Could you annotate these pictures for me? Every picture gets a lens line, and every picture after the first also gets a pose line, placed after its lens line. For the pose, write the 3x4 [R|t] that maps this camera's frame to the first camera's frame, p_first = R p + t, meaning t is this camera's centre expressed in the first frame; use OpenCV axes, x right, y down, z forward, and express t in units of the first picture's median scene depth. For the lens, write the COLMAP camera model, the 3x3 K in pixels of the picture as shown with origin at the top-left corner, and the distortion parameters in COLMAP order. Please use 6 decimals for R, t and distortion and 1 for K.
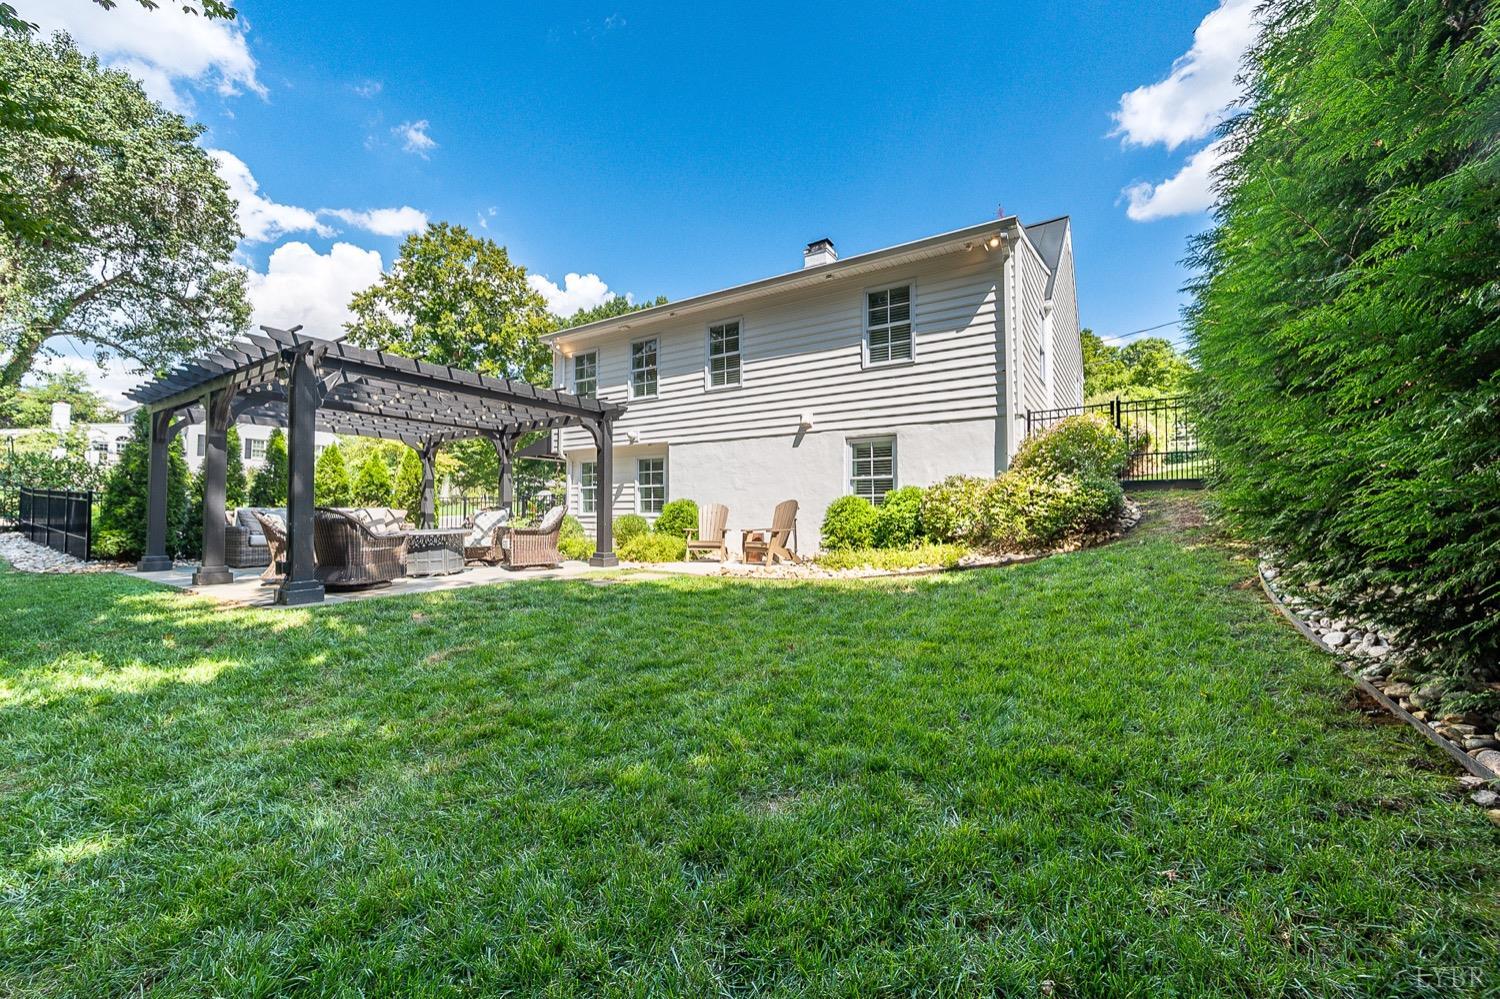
lens RADIAL K [[595.8, 0, 749.9], [0, 595.8, 501.9], [0, 0, 1]] dist [0.002024, -0.000046]
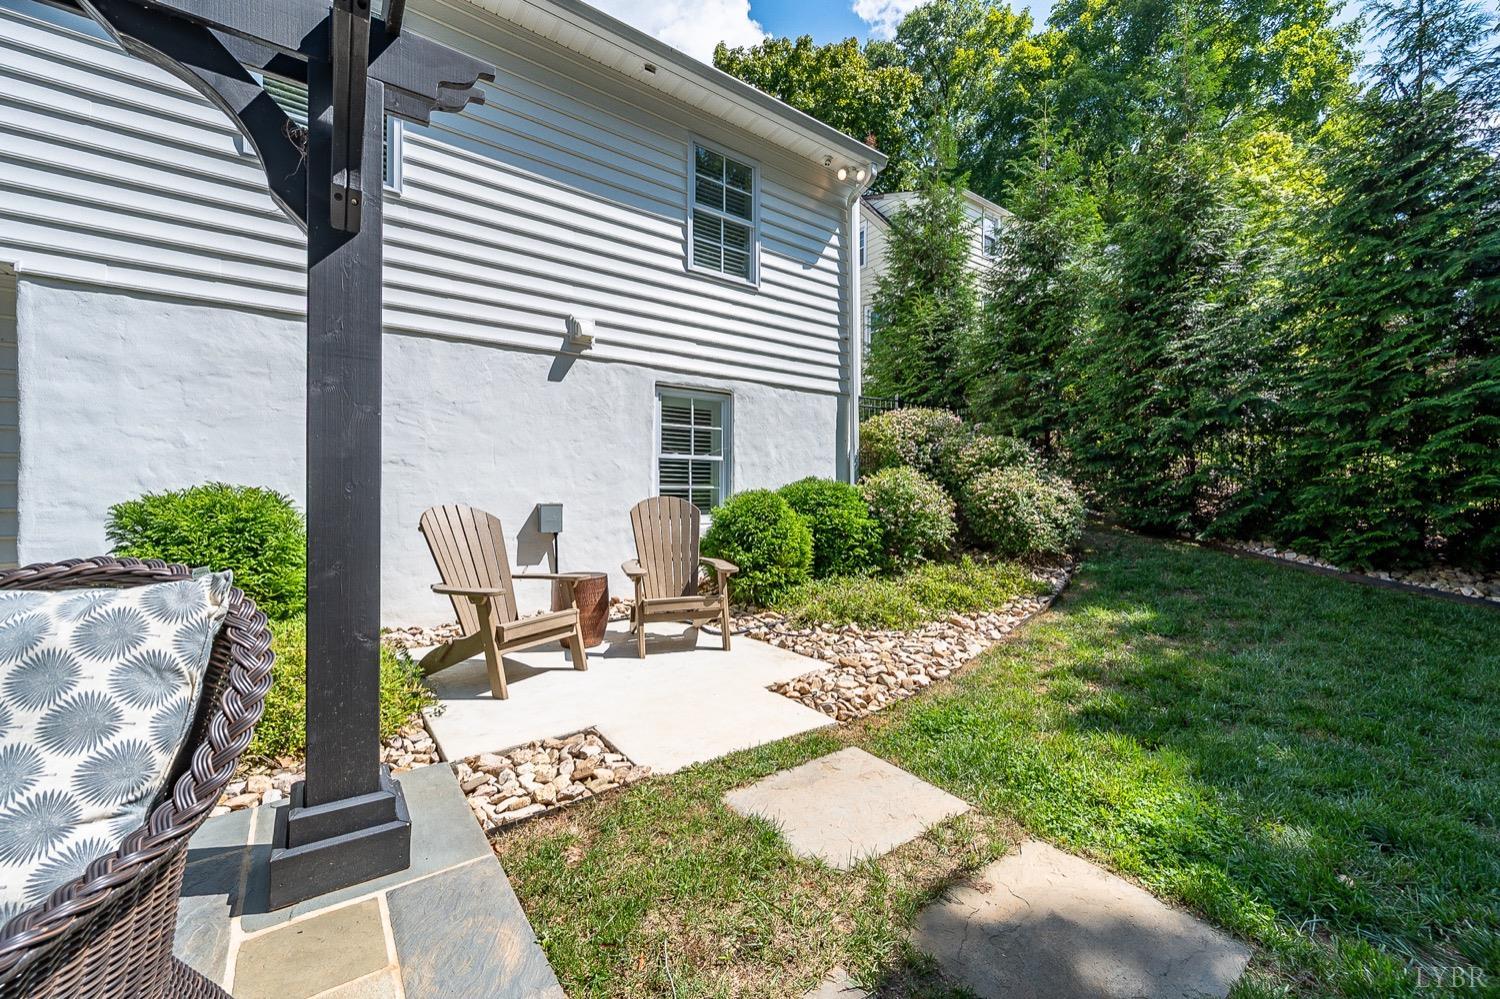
lens RADIAL K [[595.8, 0, 752.1], [0, 595.8, 495.3], [0, 0, 1]] dist [0.002024, -0.000046]
pose [[0.351776, -0.000963, 0.936084, -0.333096], [-0.026872, 0.999577, 0.011126, -0.011257], [-0.935698, -0.029069, 0.351601, 0.730471]]
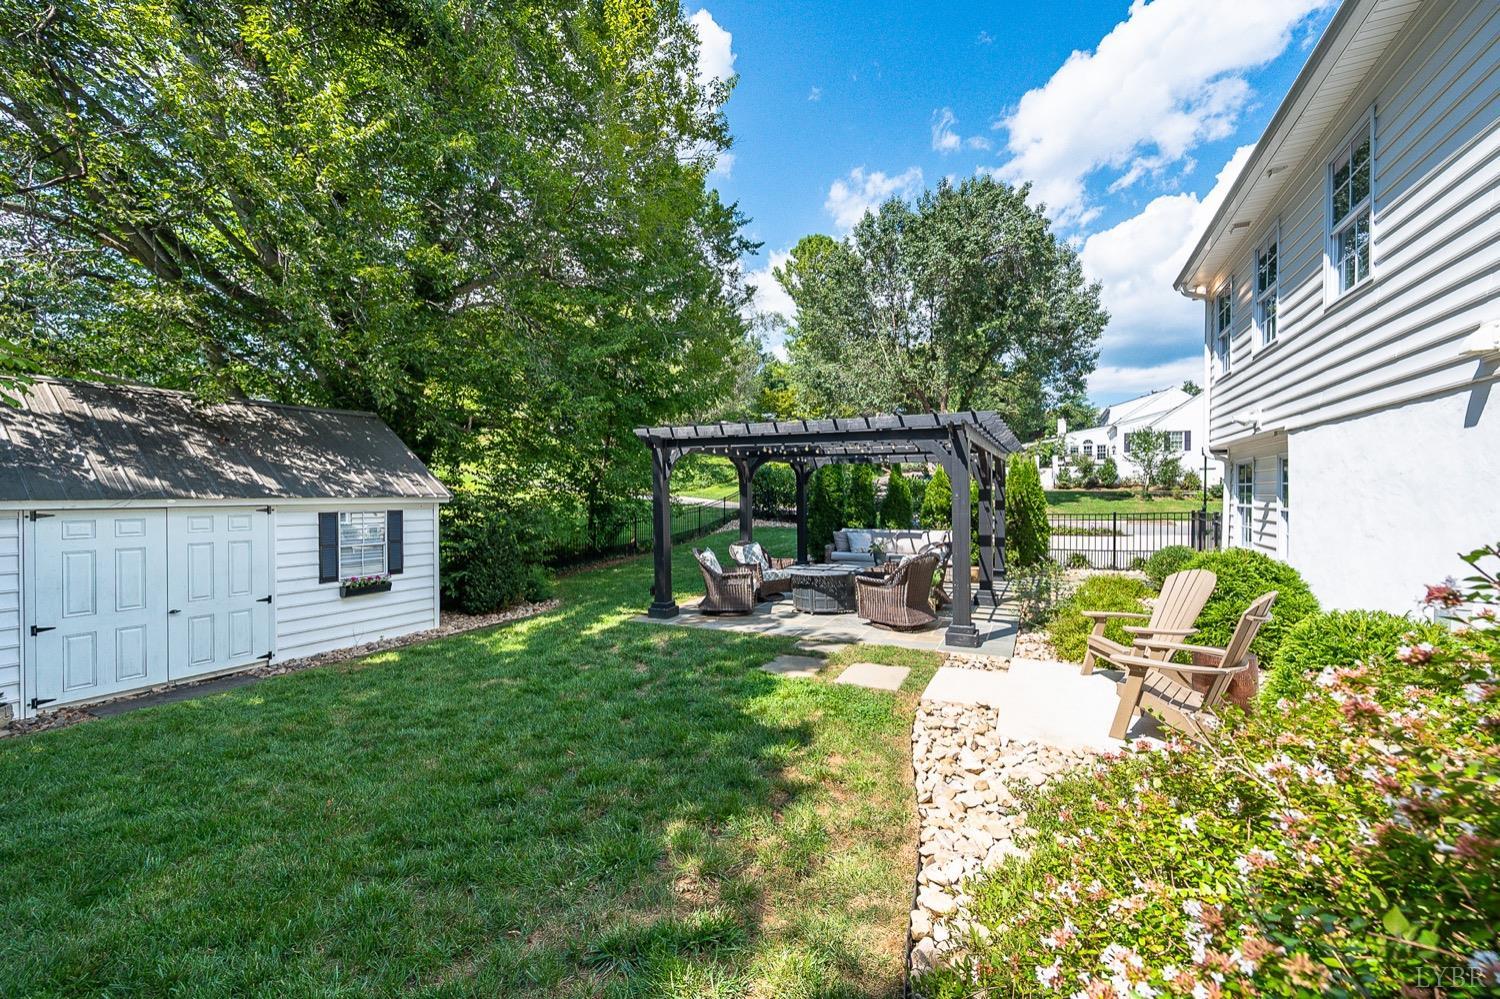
lens RADIAL K [[595.8, 0, 750.7], [0, 595.8, 495.8], [0, 0, 1]] dist [0.002024, -0.000046]
pose [[0.111685, 0.003189, -0.993739, 0.384936], [0.025641, 0.999653, 0.006089, -0.070182], [0.993413, -0.026160, 0.111565, 0.606328]]
